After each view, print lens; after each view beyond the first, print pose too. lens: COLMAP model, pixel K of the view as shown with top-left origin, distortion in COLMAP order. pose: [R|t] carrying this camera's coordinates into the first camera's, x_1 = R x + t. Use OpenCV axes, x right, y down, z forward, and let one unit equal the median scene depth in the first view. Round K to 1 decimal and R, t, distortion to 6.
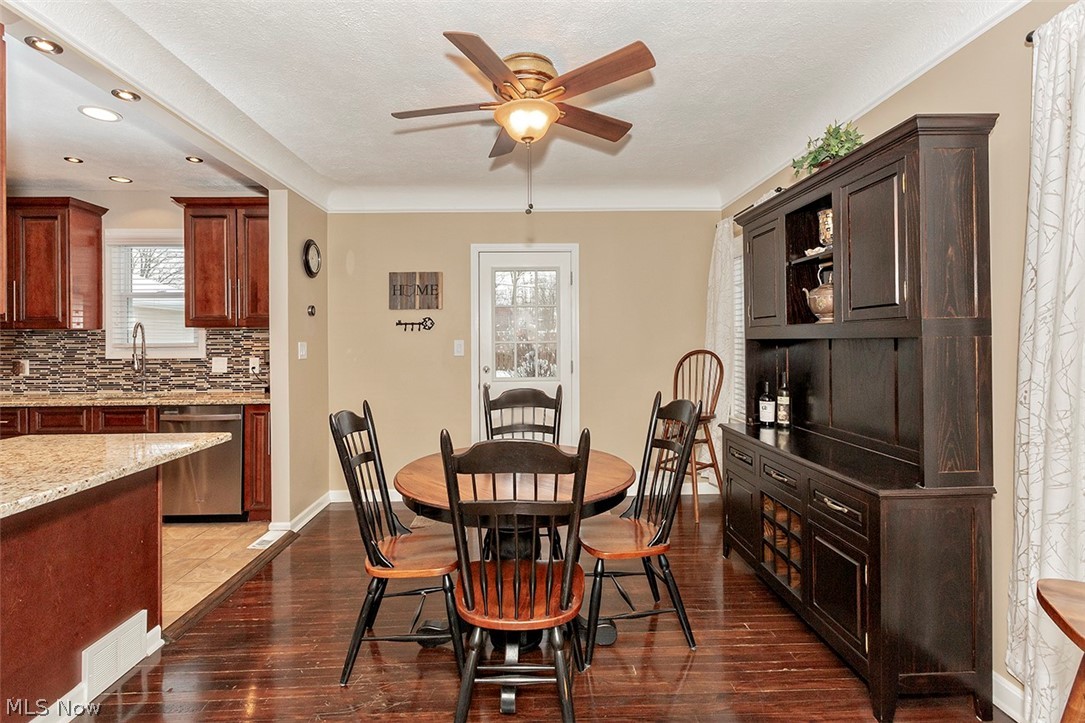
lens RADIAL K [[483.0, 0, 554.1], [0, 483.0, 344.0], [0, 0, 1]] dist [0.000334, -0.000995]
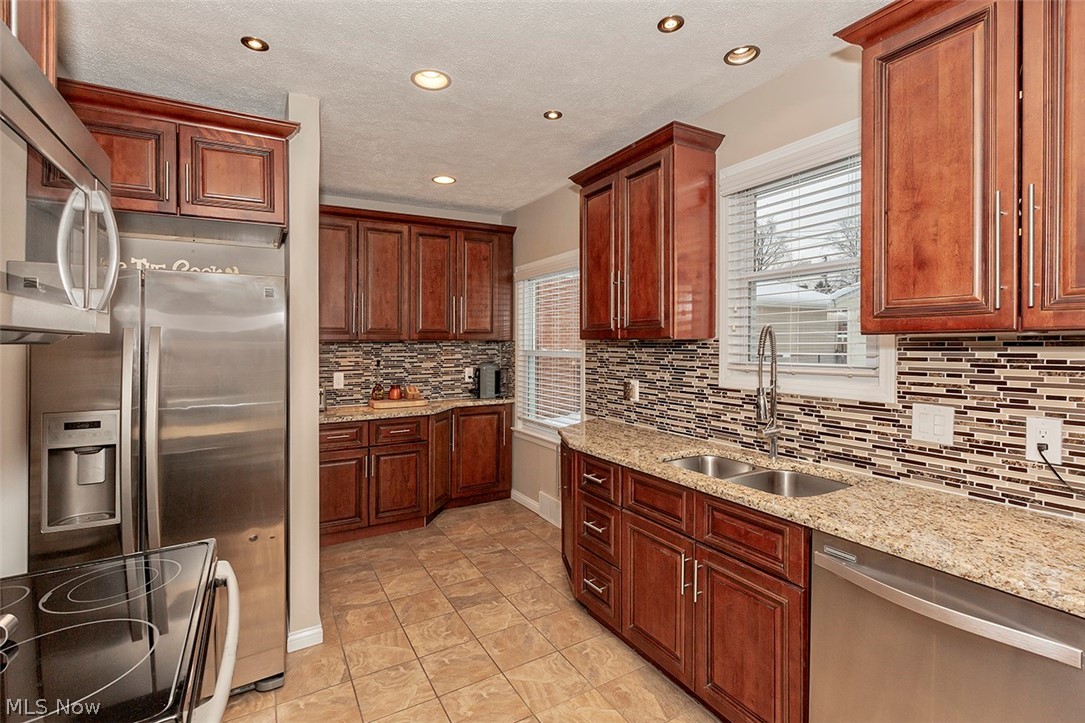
lens RADIAL K [[521.4, 0, 537.4], [0, 521.4, 345.4], [0, 0, 1]] dist [0.000132, 0.000518]
pose [[0.451438, 0.008700, -0.892260, -0.452517], [-0.003115, 0.999962, 0.008174, -0.025822], [0.892297, -0.000910, 0.451447, 0.505737]]
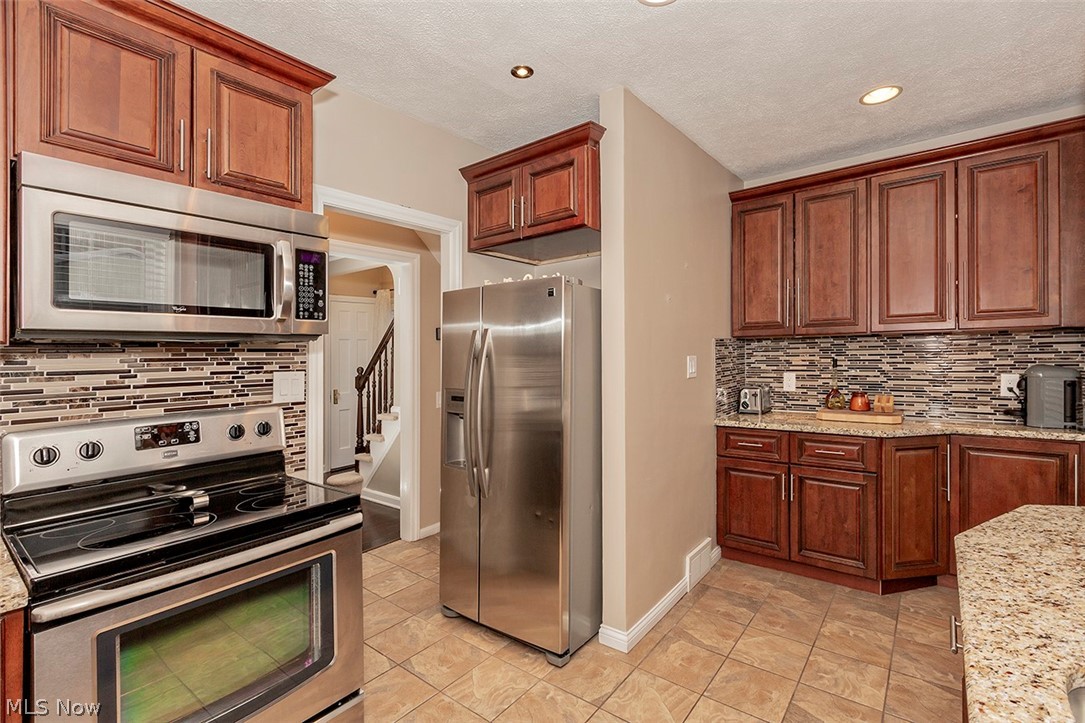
lens RADIAL K [[483.0, 0, 584.8], [0, 483.0, 346.1], [0, 0, 1]] dist [0.000334, -0.000995]
pose [[-0.651129, 0.008424, -0.758920, -0.680309], [0.018951, 0.999807, -0.005162, -0.011278], [0.758730, -0.017743, -0.651163, 0.888493]]
